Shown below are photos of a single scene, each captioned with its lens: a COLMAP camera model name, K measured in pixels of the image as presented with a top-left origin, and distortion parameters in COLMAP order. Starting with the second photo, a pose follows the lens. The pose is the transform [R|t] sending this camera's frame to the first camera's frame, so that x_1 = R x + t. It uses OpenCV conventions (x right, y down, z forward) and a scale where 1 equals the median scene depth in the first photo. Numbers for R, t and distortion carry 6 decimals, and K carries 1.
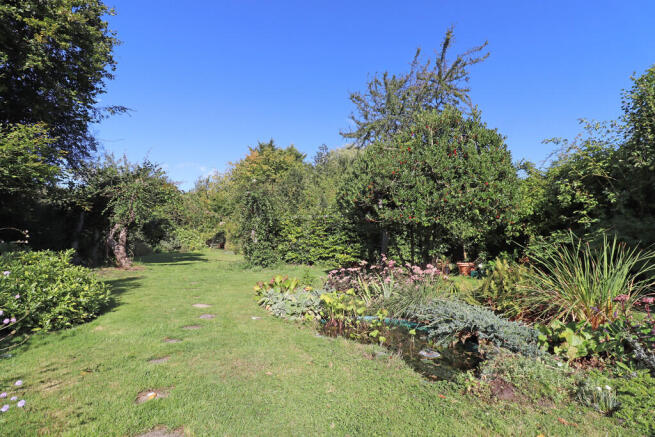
lens RADIAL K [[304.4, 0, 330.3], [0, 304.4, 209.2], [0, 0, 1]] dist [0.026100, -0.021720]
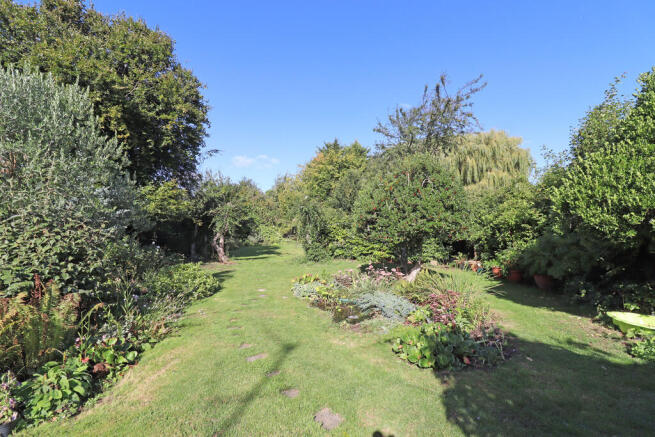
lens RADIAL K [[304.4, 0, 330.3], [0, 304.4, 209.2], [0, 0, 1]] dist [0.026100, -0.021720]
pose [[0.968690, -0.034398, -0.245878, 0.157624], [0.045427, 0.998193, 0.039323, -0.079271], [0.244081, -0.049261, 0.968503, -0.231313]]
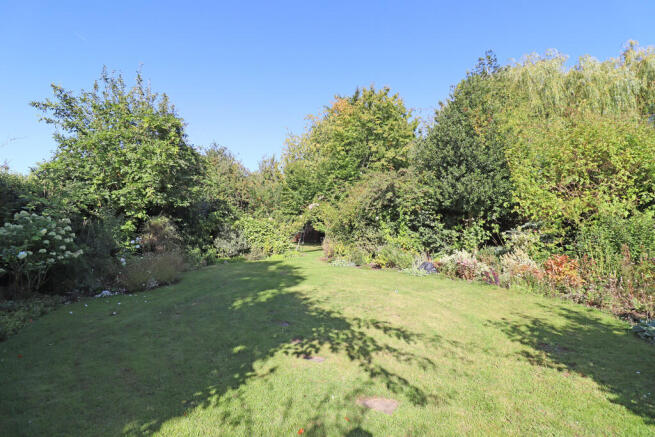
lens RADIAL K [[304.4, 0, 330.3], [0, 304.4, 209.2], [0, 0, 1]] dist [0.026100, -0.021720]
pose [[0.982911, -0.032990, -0.181098, -0.489641], [0.041947, 0.998067, 0.045851, 0.062837], [0.179236, -0.052664, 0.982396, 0.985244]]
